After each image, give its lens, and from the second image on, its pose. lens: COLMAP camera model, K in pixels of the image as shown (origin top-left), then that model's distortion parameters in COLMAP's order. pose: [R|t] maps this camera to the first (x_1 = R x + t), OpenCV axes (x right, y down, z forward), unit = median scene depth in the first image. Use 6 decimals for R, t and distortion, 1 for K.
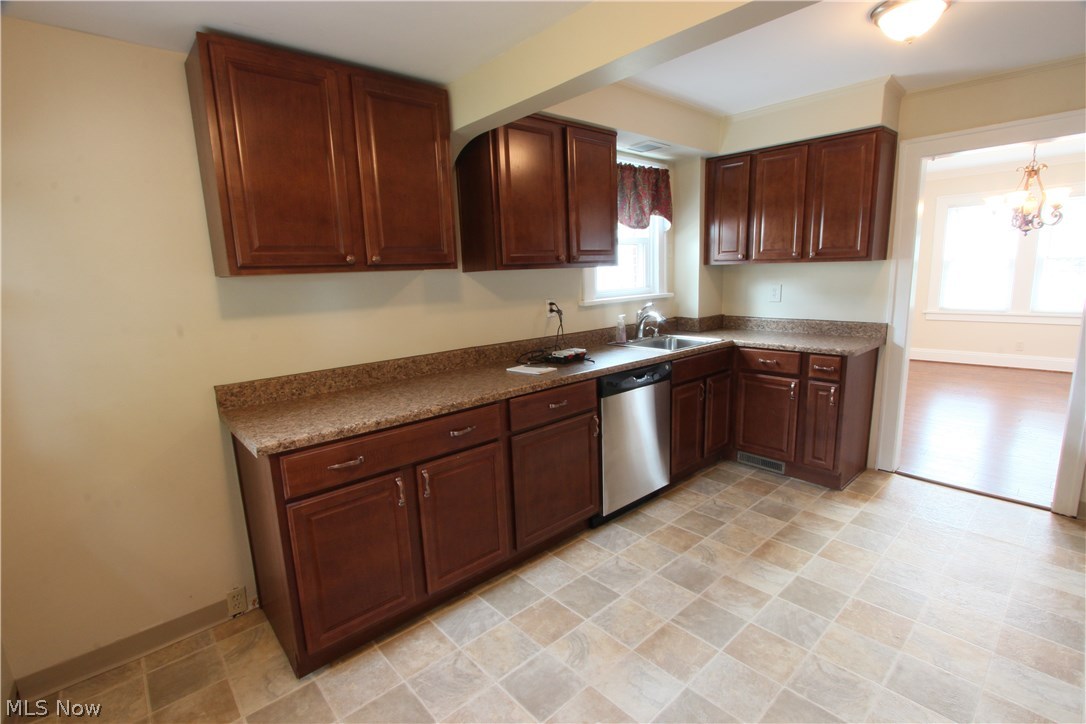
lens RADIAL K [[500.7, 0, 542.0], [0, 500.7, 359.5], [0, 0, 1]] dist [-0.018617, 0.002389]
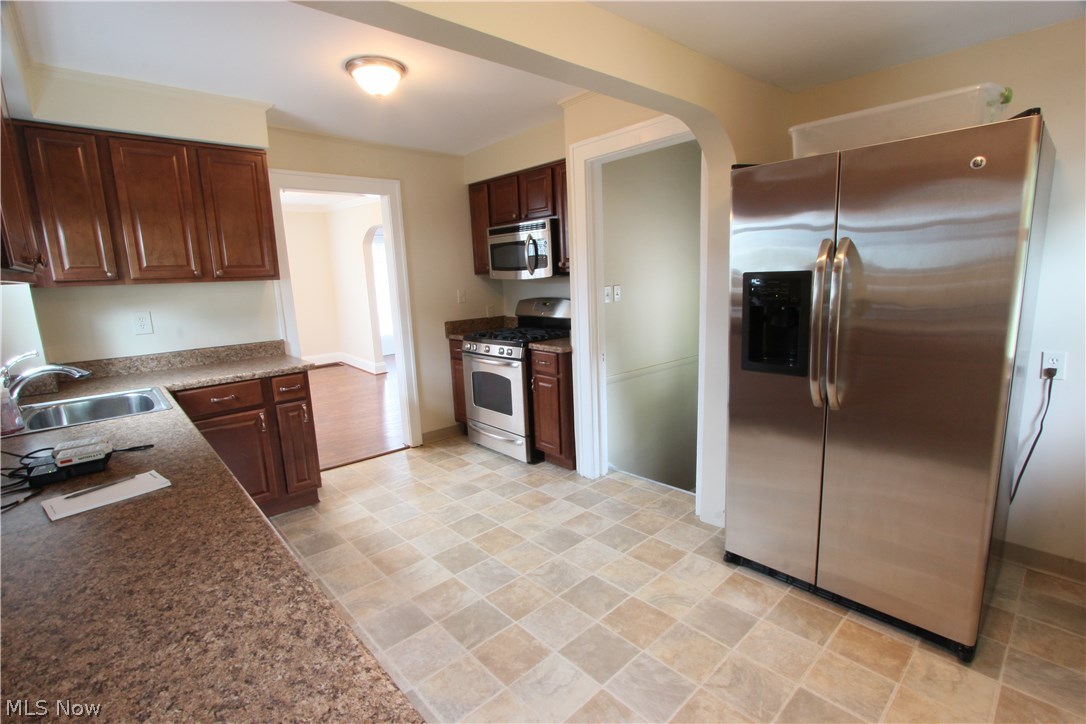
lens RADIAL K [[500.7, 0, 540.3], [0, 500.7, 361.0], [0, 0, 1]] dist [-0.018617, 0.002389]
pose [[-0.003029, -0.140589, 0.990063, -0.388038], [0.208253, 0.968272, 0.138132, -0.066303], [-0.978070, 0.206602, 0.026345, 0.481835]]
